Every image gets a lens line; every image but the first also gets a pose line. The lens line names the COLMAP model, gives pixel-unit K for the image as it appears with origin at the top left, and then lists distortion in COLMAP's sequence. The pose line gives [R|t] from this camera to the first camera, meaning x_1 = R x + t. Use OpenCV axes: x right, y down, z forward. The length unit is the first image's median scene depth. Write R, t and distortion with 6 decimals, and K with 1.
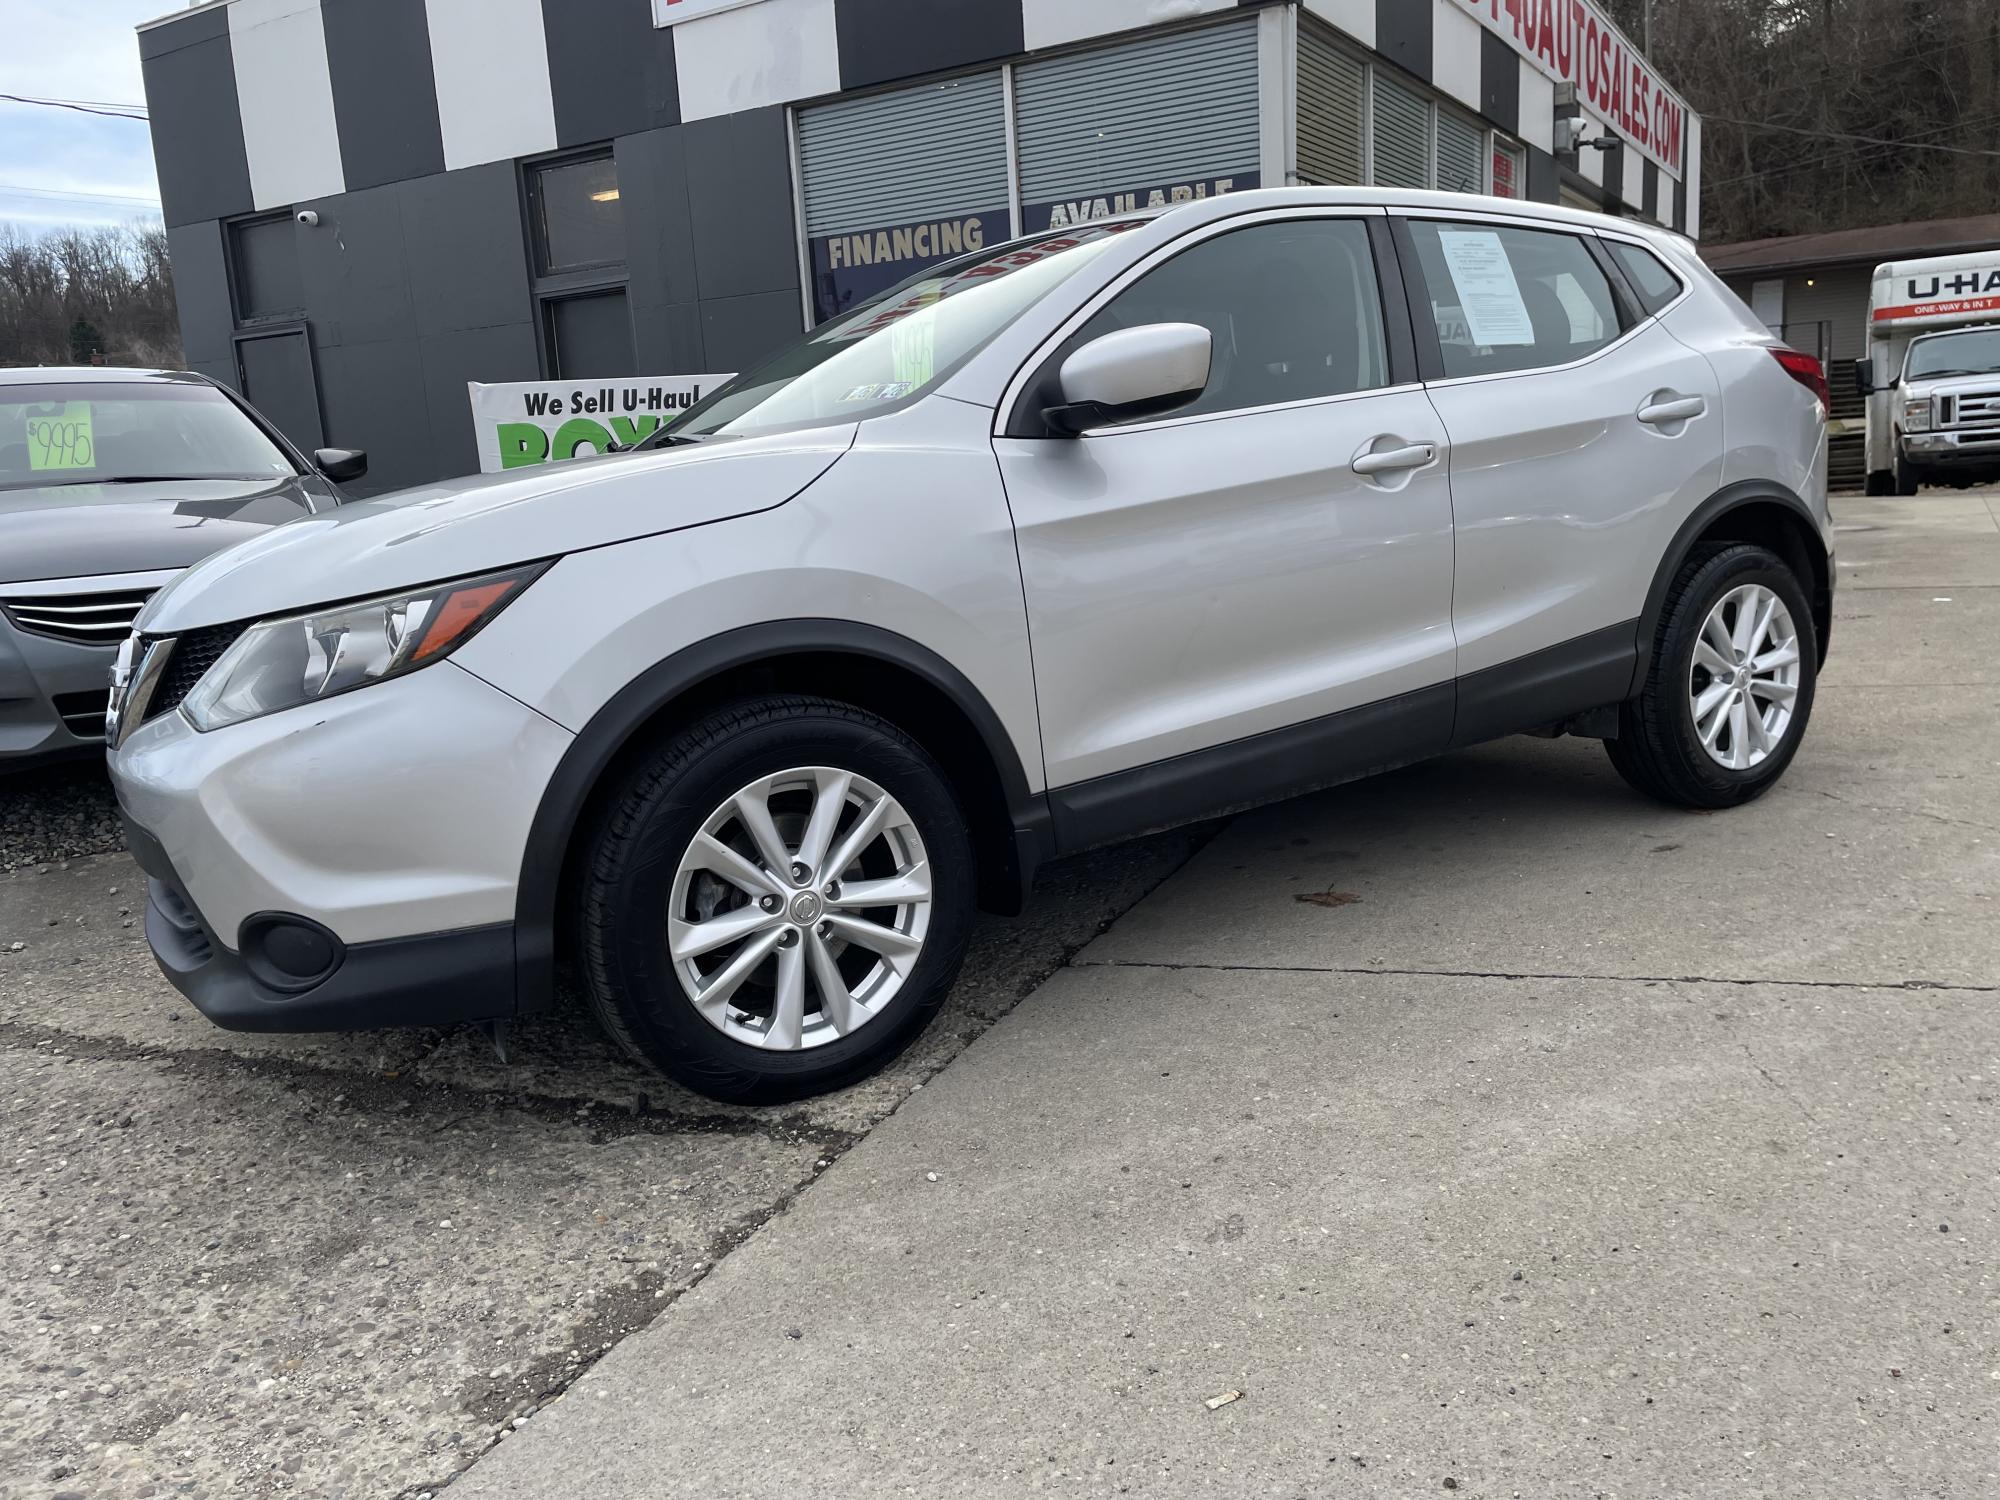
lens RADIAL K [[1492.4, 0, 1002.0], [0, 1492.4, 728.1], [0, 0, 1]] dist [0.086098, -0.106984]
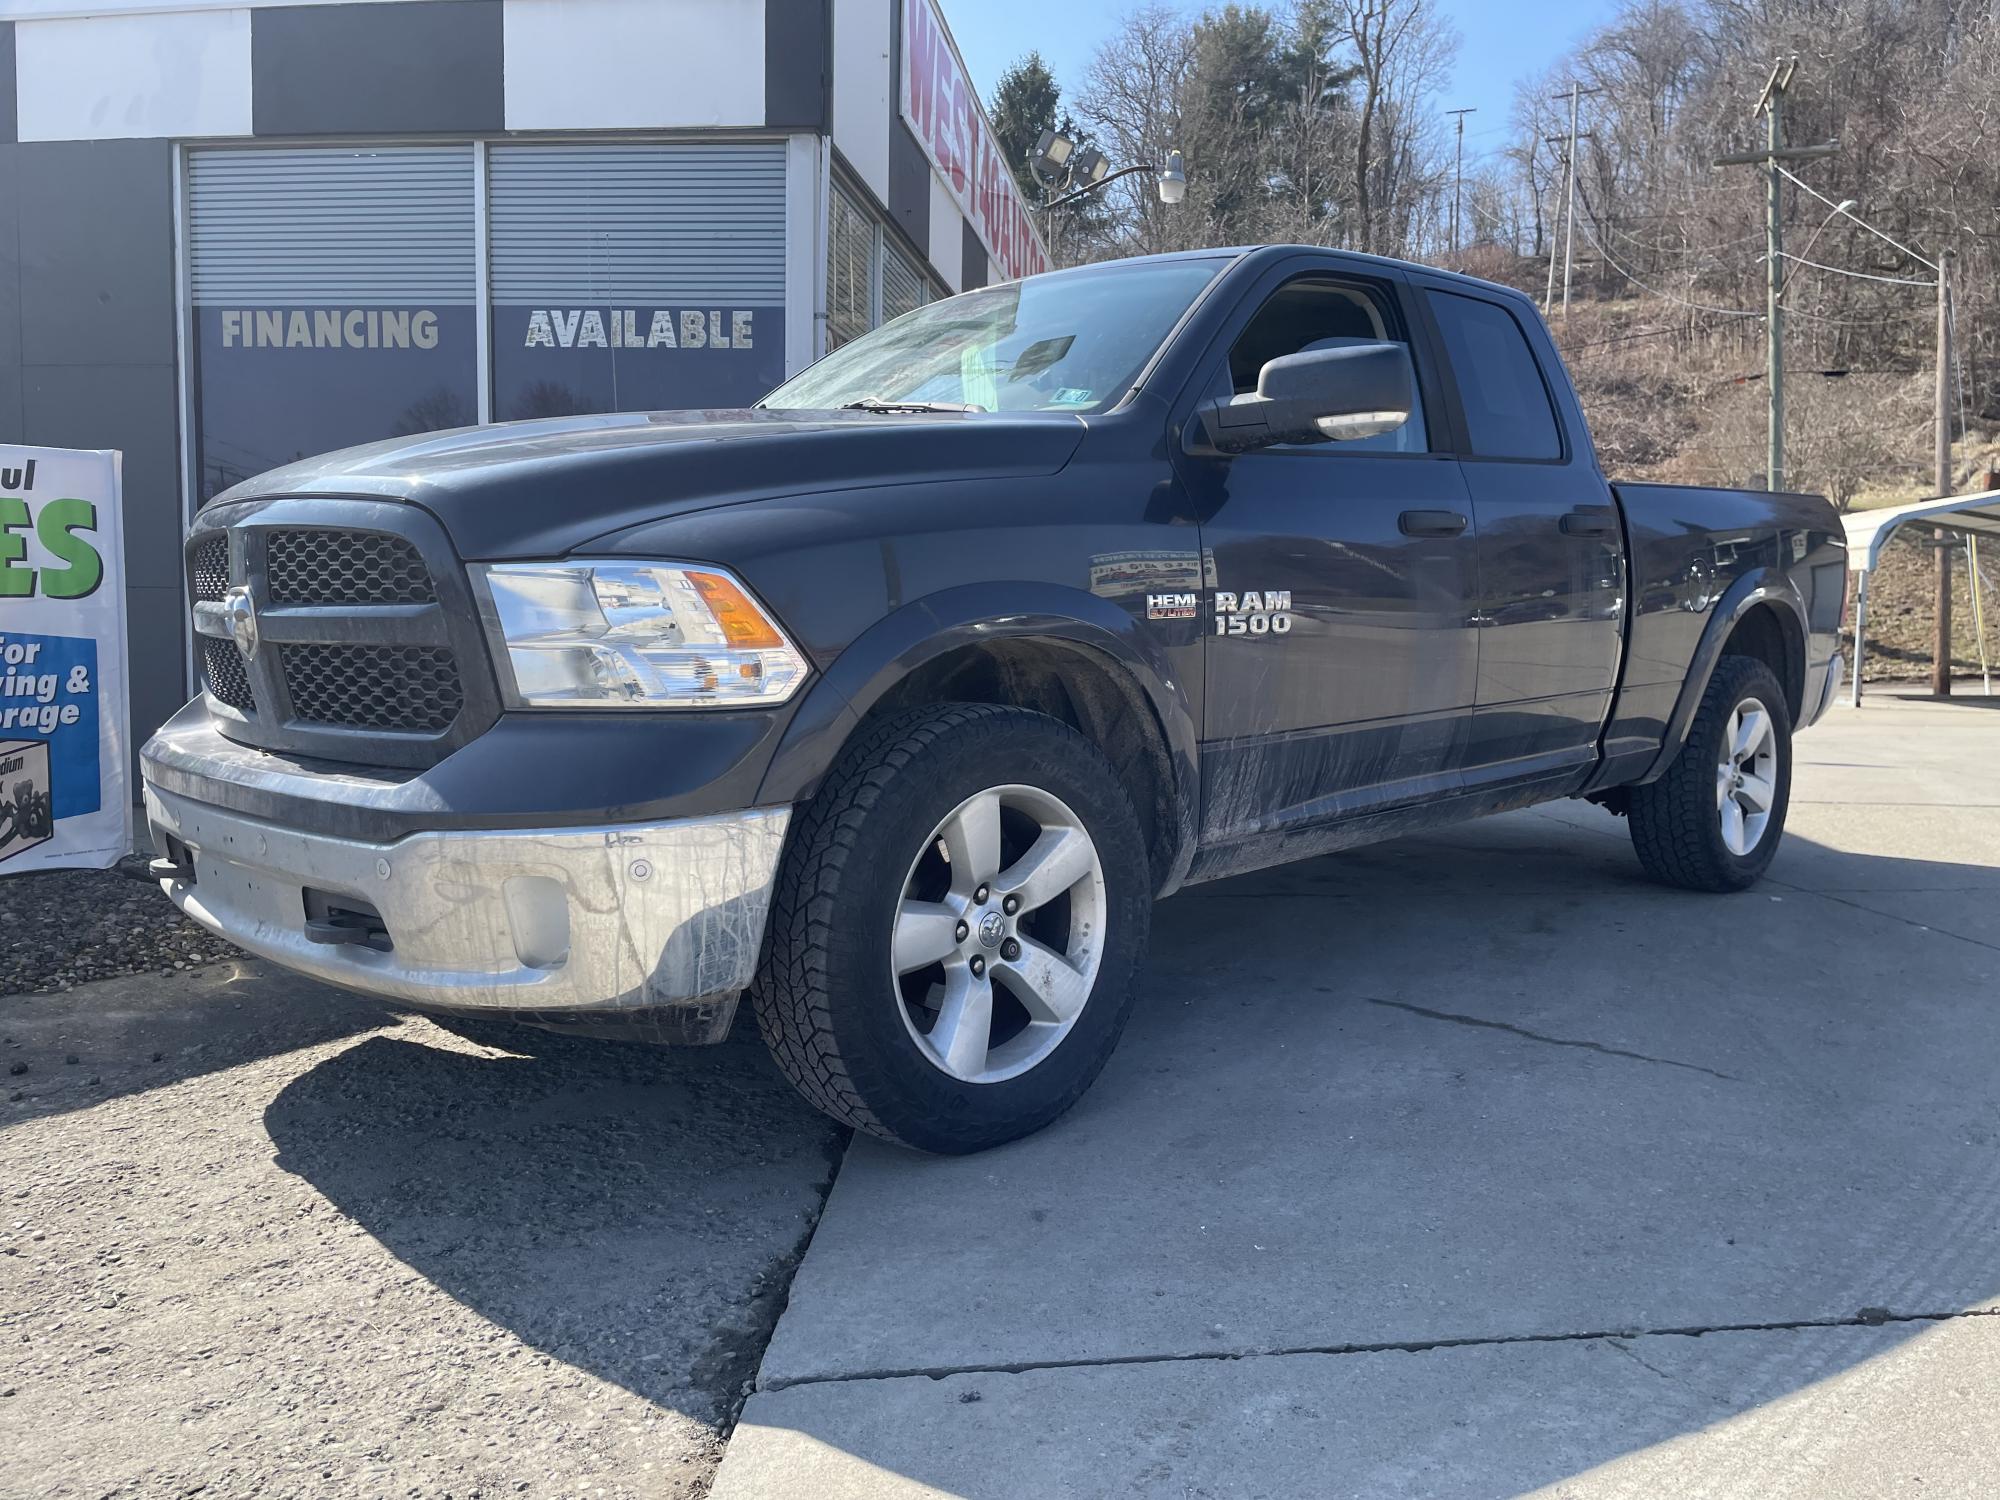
lens RADIAL K [[1492.4, 0, 1006.5], [0, 1492.4, 730.5], [0, 0, 1]] dist [0.086098, -0.106984]
pose [[0.917100, 0.041862, 0.396453, -0.045103], [0.003346, 0.993628, -0.112659, -0.015253], [-0.398642, 0.104646, 0.911117, 0.136948]]
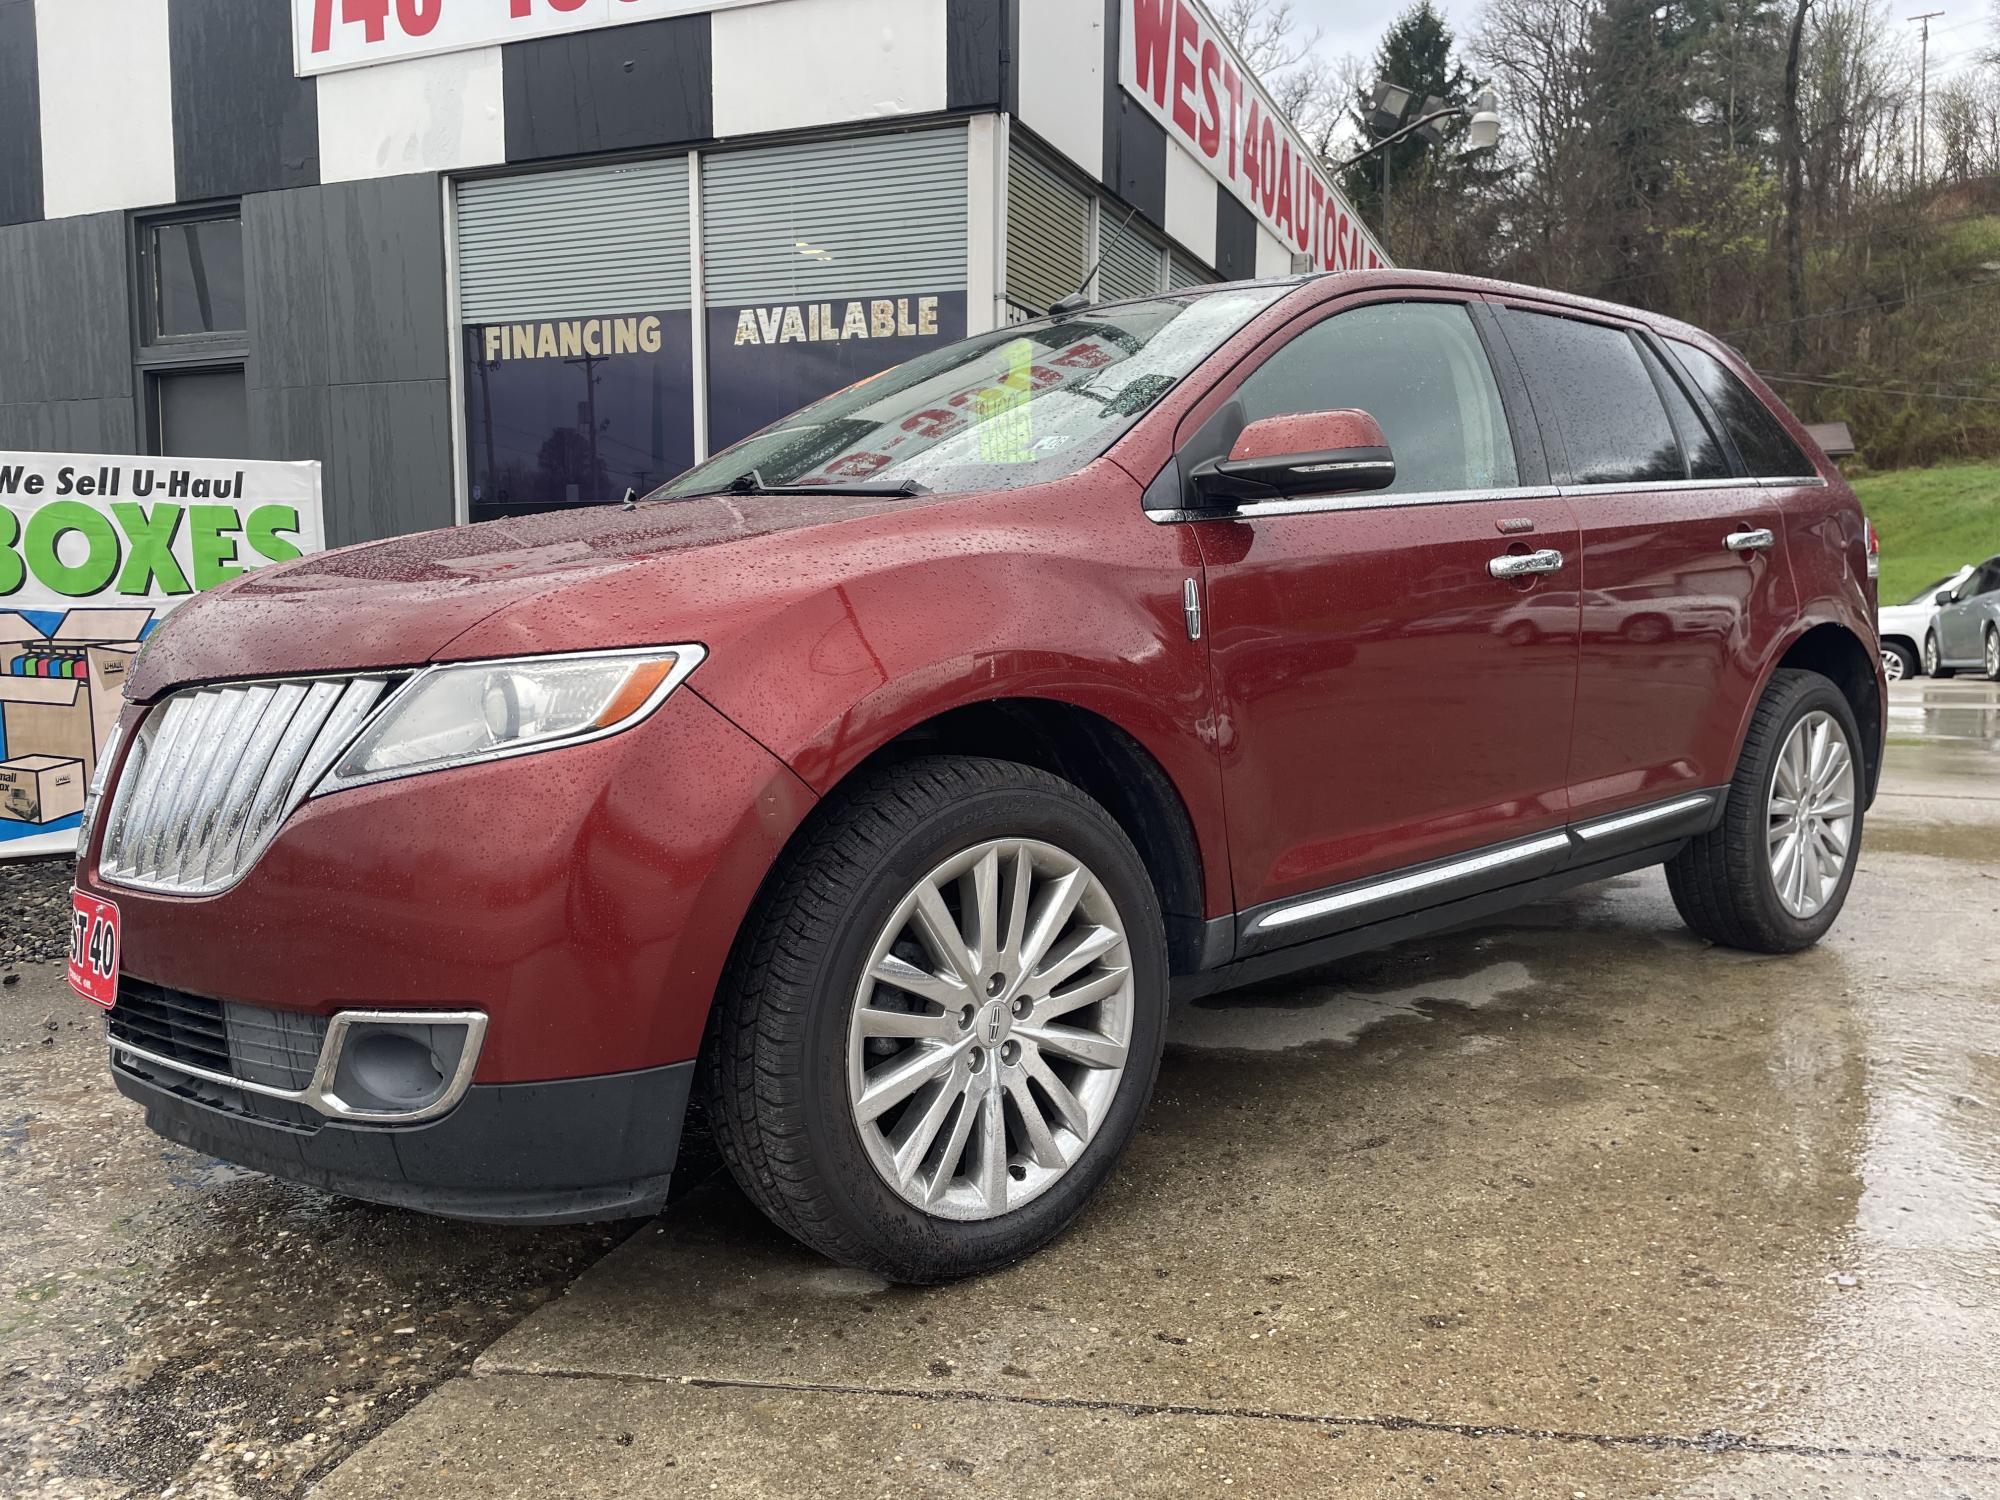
lens RADIAL K [[1492.4, 0, 1007.1], [0, 1492.4, 729.6], [0, 0, 1]] dist [0.086098, -0.106984]
pose [[0.987111, 0.045693, 0.153378, 0.059714], [-0.031175, 0.994916, -0.095762, -0.020969], [-0.156973, 0.089746, 0.983517, 0.121093]]
